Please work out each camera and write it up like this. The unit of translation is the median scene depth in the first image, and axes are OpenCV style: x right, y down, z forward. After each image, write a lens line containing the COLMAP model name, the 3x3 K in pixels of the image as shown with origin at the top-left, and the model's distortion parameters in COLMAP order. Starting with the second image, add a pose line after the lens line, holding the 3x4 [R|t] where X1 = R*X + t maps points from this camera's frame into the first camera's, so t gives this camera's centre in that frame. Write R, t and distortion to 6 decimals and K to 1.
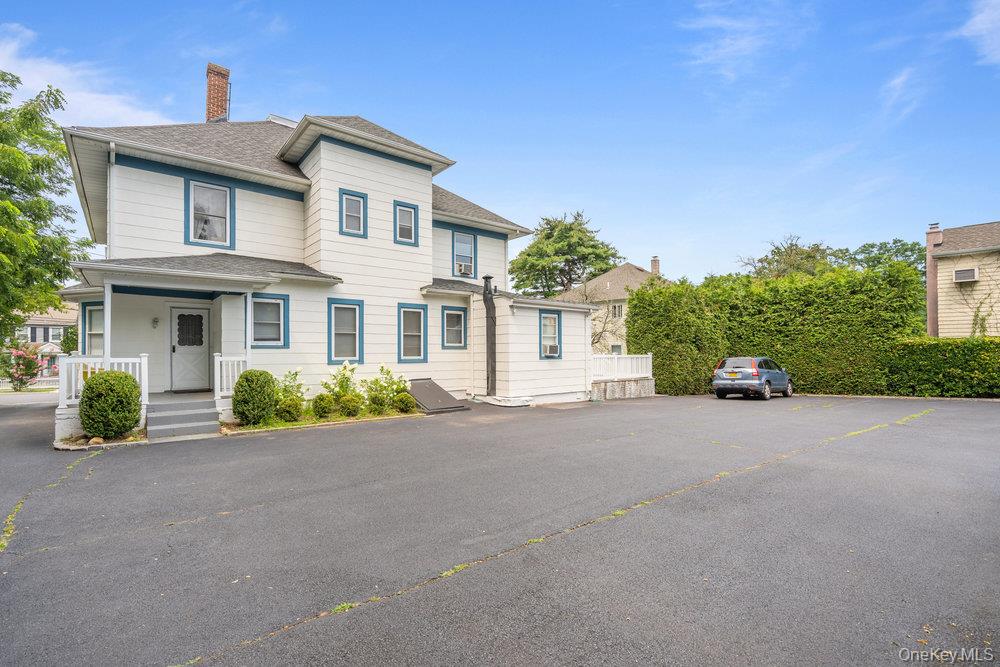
lens RADIAL K [[459.1, 0, 501.1], [0, 459.1, 386.8], [0, 0, 1]] dist [-0.000869, 0.000187]
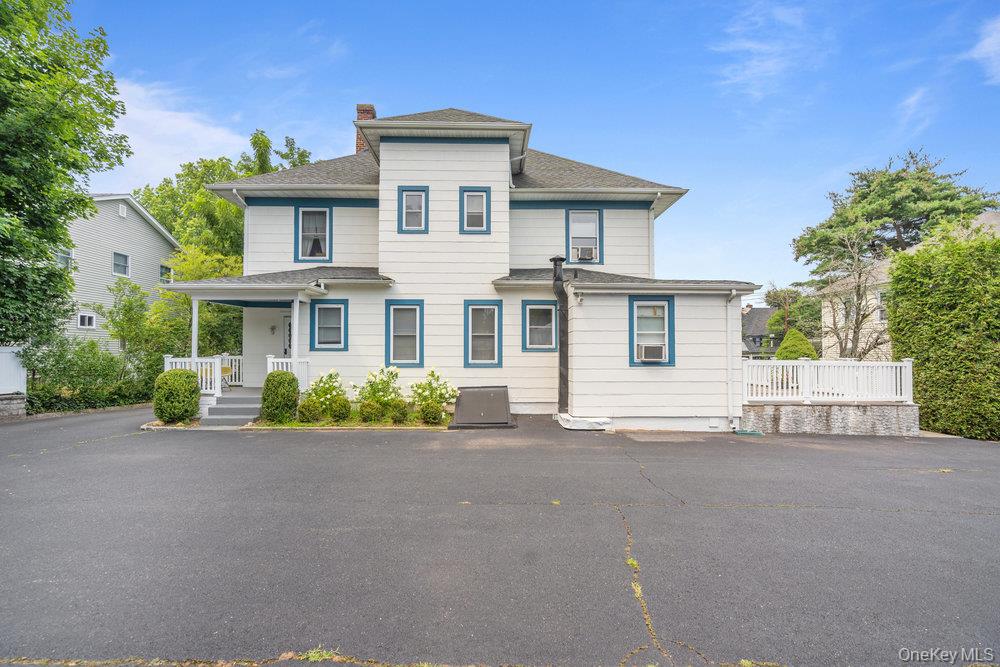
lens RADIAL K [[458.2, 0, 498.8], [0, 458.2, 376.6], [0, 0, 1]] dist [-0.000743, -0.000032]
pose [[0.787079, 0.033320, -0.615952, 0.362744], [-0.051818, 0.998582, -0.012195, -0.025155], [0.614672, 0.041516, 0.787689, 0.327394]]
